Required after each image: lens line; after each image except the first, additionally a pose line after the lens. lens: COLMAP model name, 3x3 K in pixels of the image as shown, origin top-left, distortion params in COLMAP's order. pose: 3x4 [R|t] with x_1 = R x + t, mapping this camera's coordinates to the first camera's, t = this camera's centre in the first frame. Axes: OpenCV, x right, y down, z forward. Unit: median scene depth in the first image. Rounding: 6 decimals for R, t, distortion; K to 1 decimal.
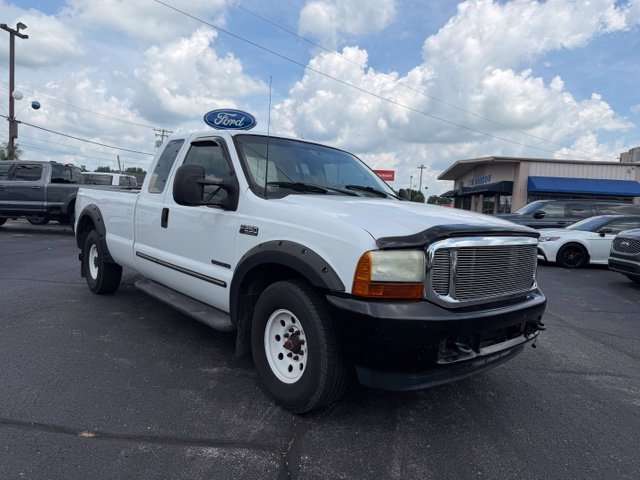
lens RADIAL K [[457.3, 0, 320.0], [0, 457.3, 240.0], [0, 0, 1]] dist [0.010937, -0.008563]
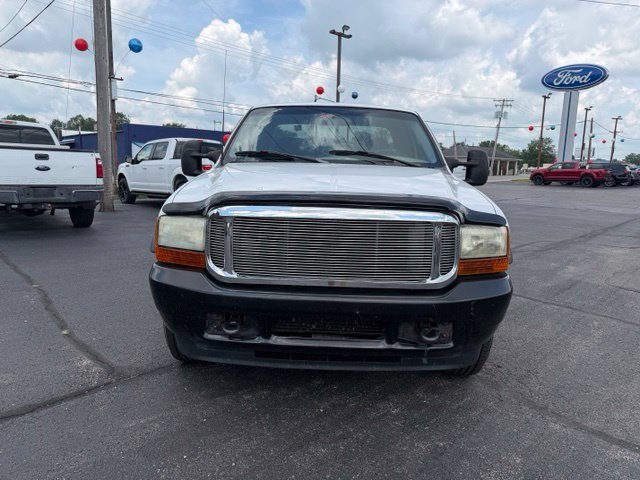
lens RADIAL K [[461.6, 0, 320.0], [0, 461.6, 240.0], [0, 0, 1]] dist [0.006533, -0.005378]
pose [[0.733039, 0.074226, -0.676125, 0.066000], [-0.036312, 0.996881, 0.070070, -0.000452], [0.679217, -0.026813, 0.733447, 0.028707]]
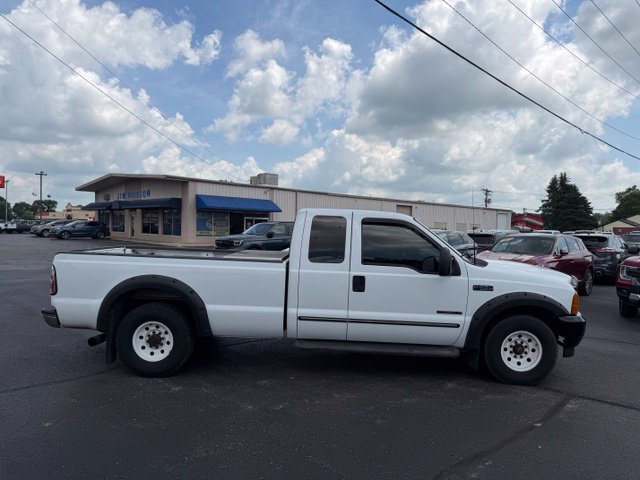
lens RADIAL K [[461.6, 0, 320.0], [0, 461.6, 240.0], [0, 0, 1]] dist [0.006533, -0.005378]
pose [[0.650905, -0.052626, 0.757333, -0.138857], [0.061288, 0.997981, 0.016674, -0.019938], [-0.756682, 0.035563, 0.652816, 0.029038]]
